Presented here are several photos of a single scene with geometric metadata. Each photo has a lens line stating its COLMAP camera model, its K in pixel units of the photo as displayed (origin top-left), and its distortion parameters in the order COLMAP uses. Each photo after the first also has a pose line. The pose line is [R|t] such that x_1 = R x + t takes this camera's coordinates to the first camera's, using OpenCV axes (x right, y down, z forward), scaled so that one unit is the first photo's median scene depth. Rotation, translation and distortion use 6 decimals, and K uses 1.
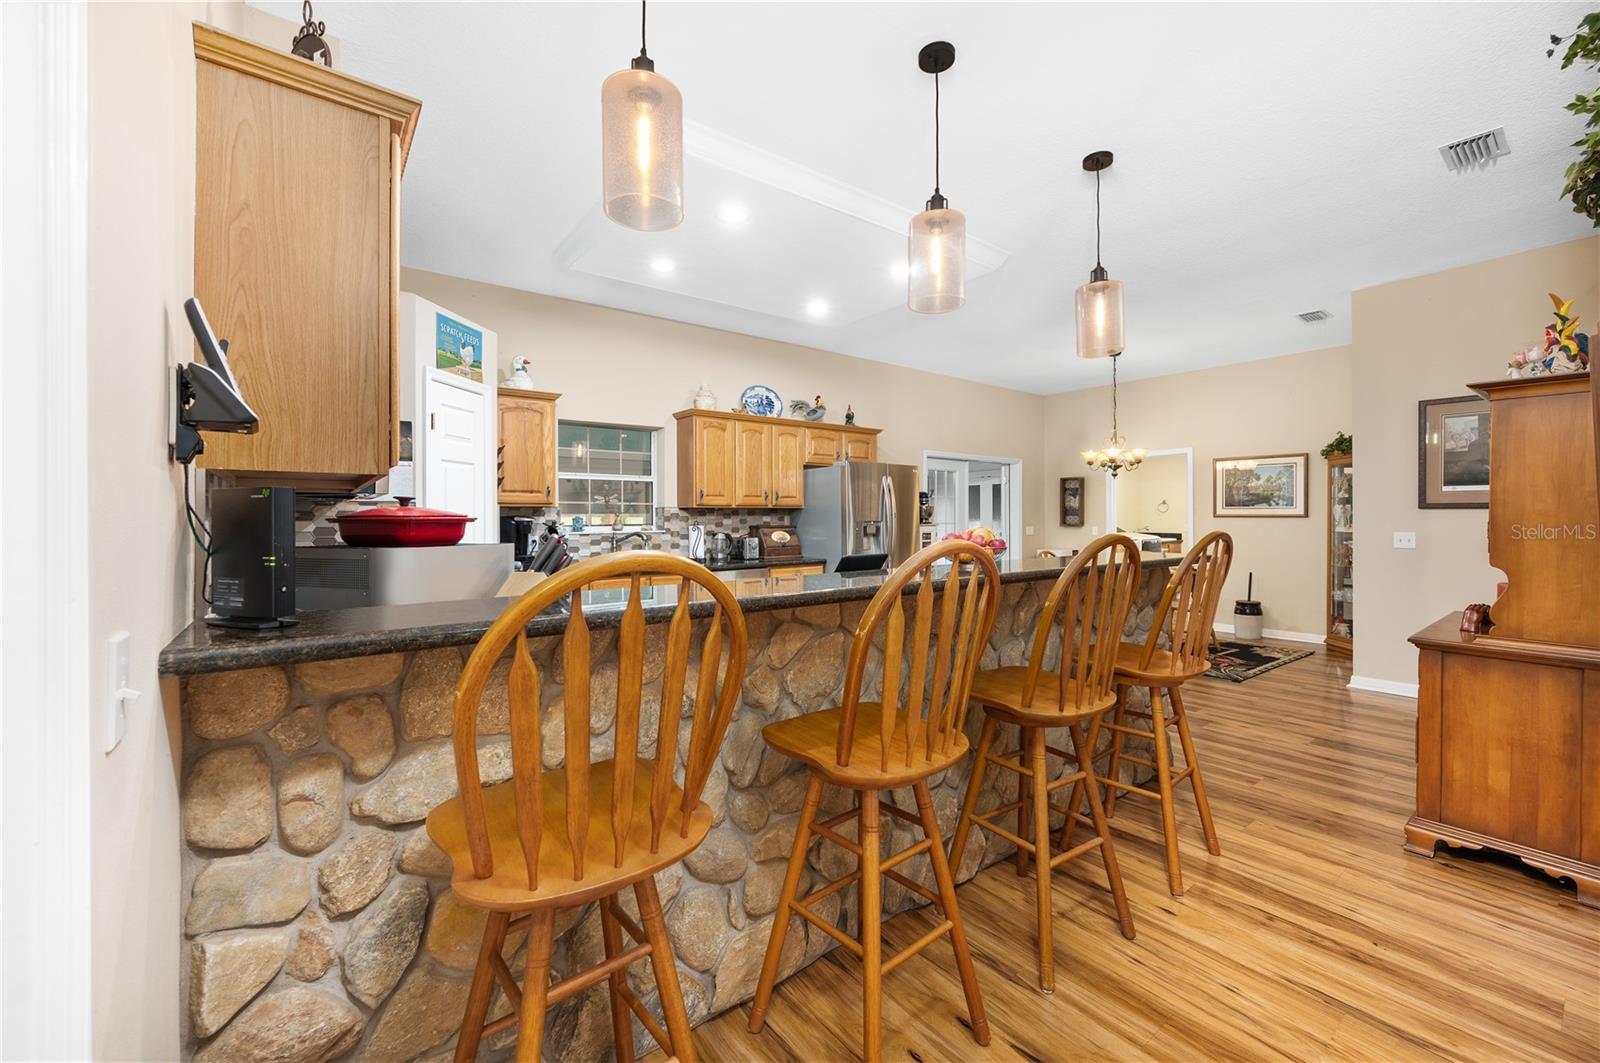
lens RADIAL K [[642.7, 0, 791.8], [0, 642.7, 523.6], [0, 0, 1]] dist [-0.003153, 0.000910]
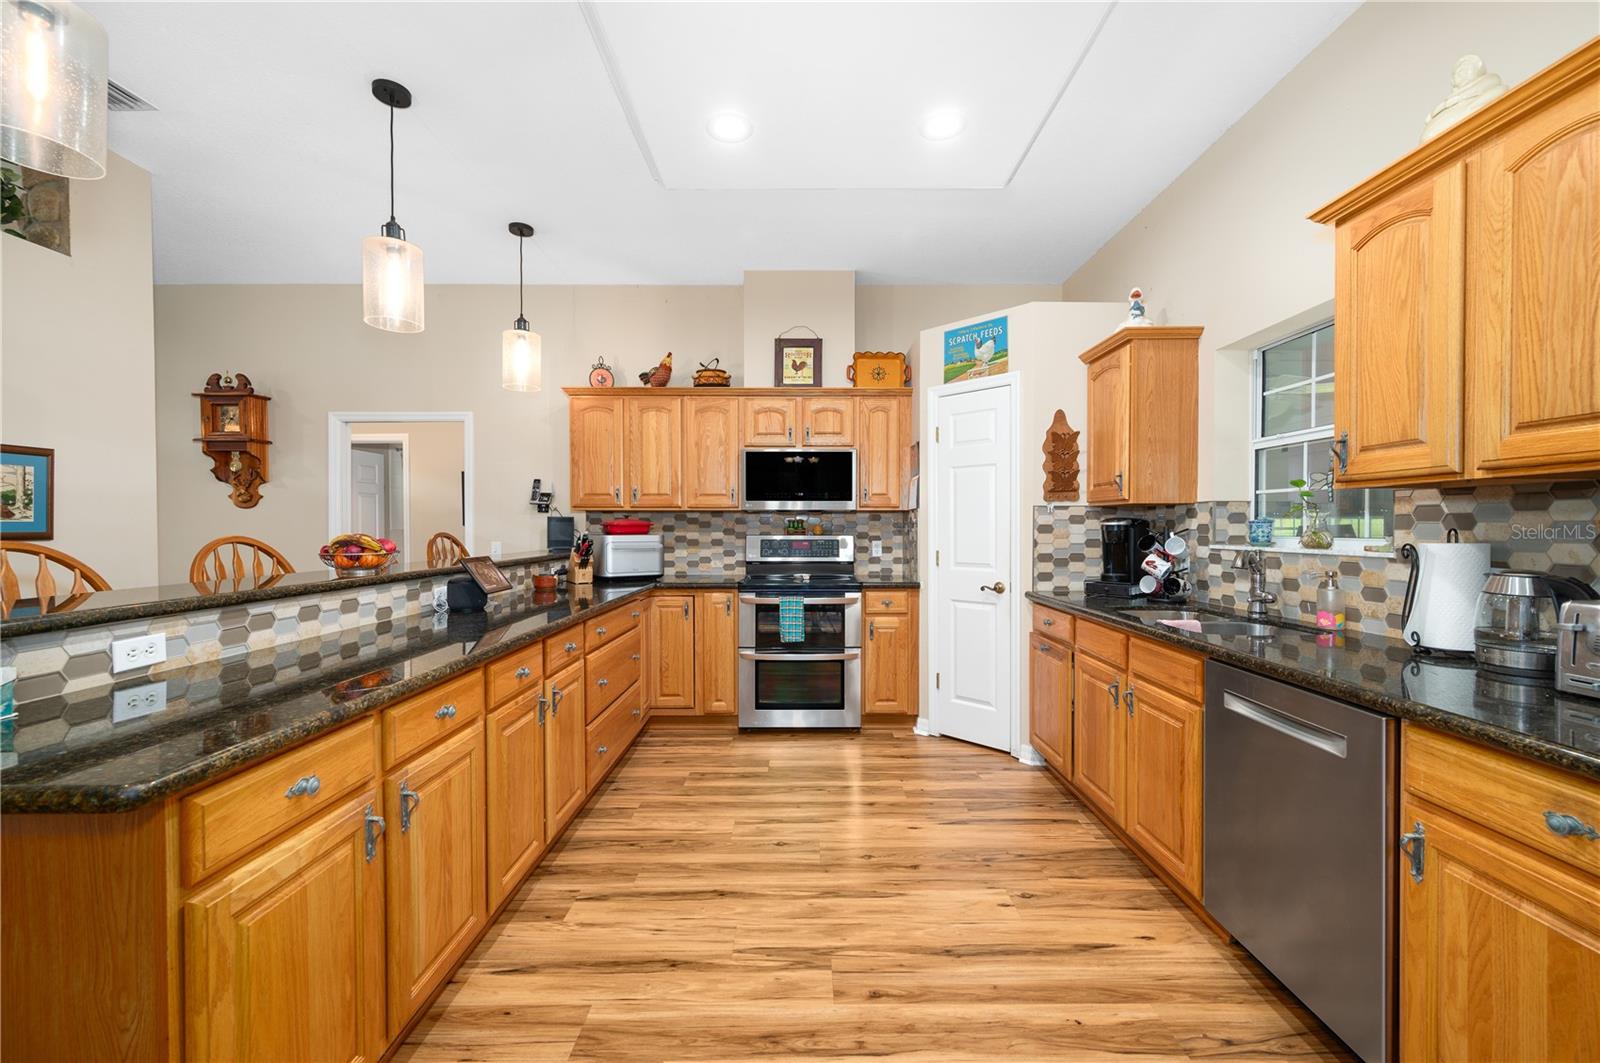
lens RADIAL K [[627.9, 0, 803.1], [0, 627.9, 536.8], [0, 0, 1]] dist [-0.002319, -0.000270]
pose [[-0.593905, 0.020477, -0.804274, 0.412727], [0.001048, 0.999695, 0.024678, -0.010949], [0.804534, 0.013814, -0.593746, 1.341656]]
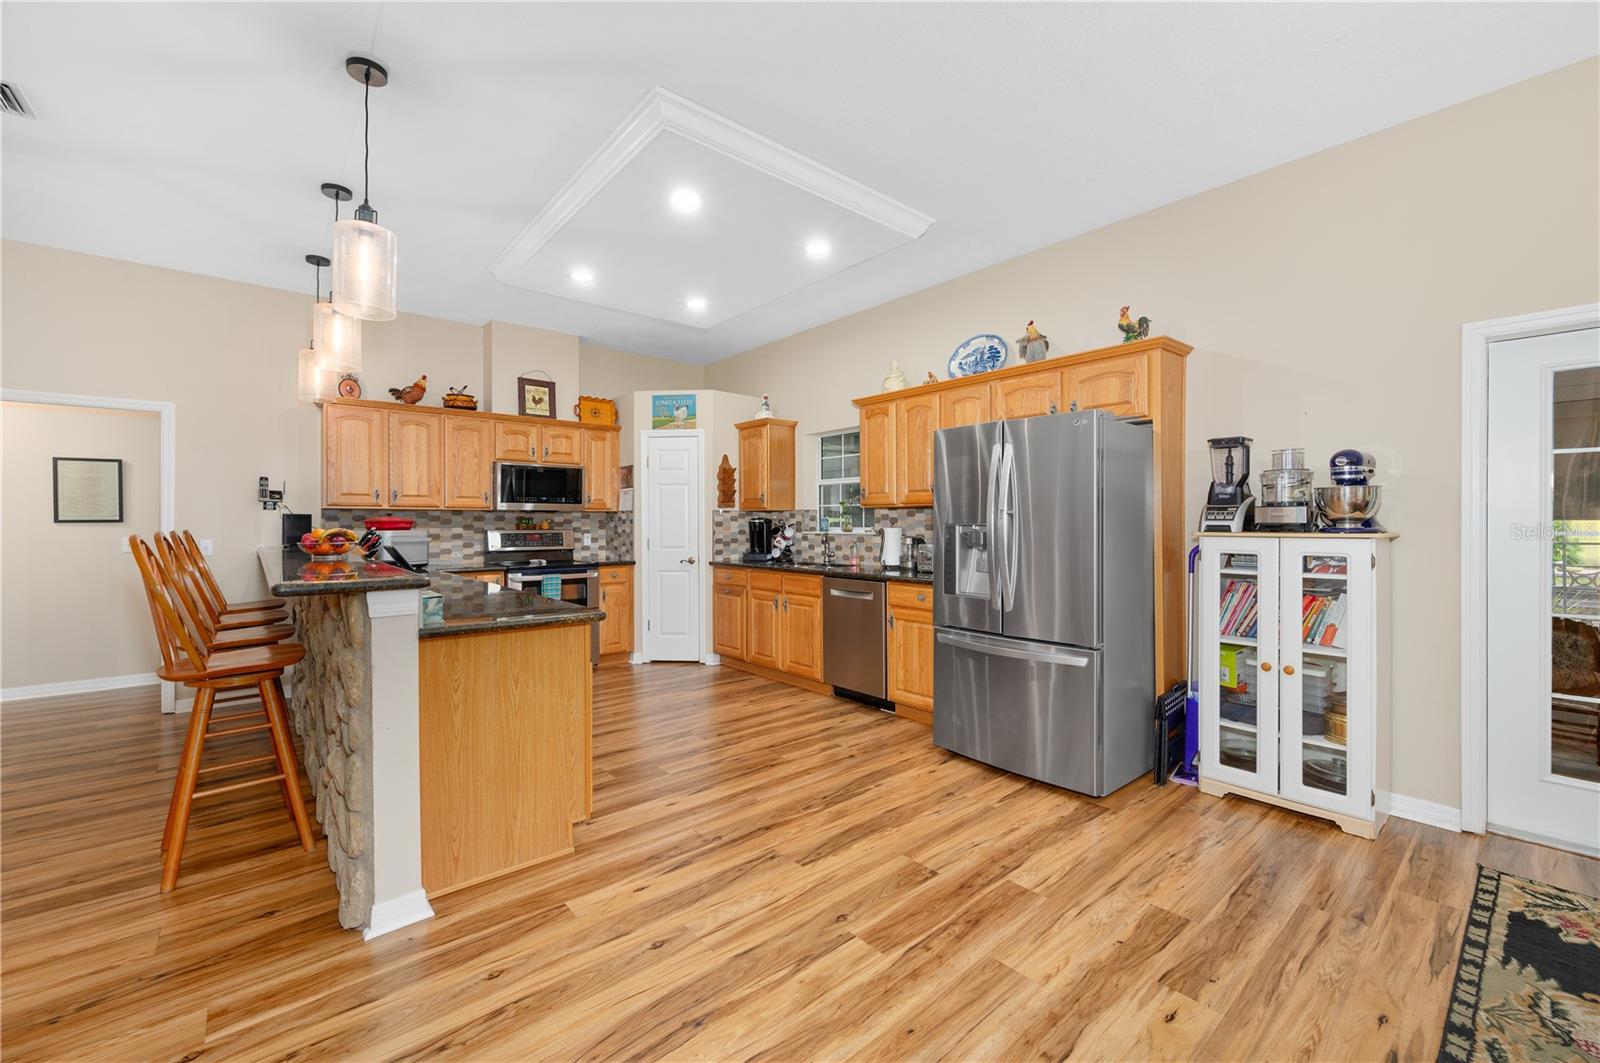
lens RADIAL K [[642.7, 0, 791.8], [0, 642.7, 523.6], [0, 0, 1]] dist [-0.003153, 0.000910]
pose [[0.057713, 0.008082, -0.998300, 1.038703], [-0.002557, 0.999965, 0.007948, -0.013702], [0.998330, 0.002094, 0.057732, 1.177061]]
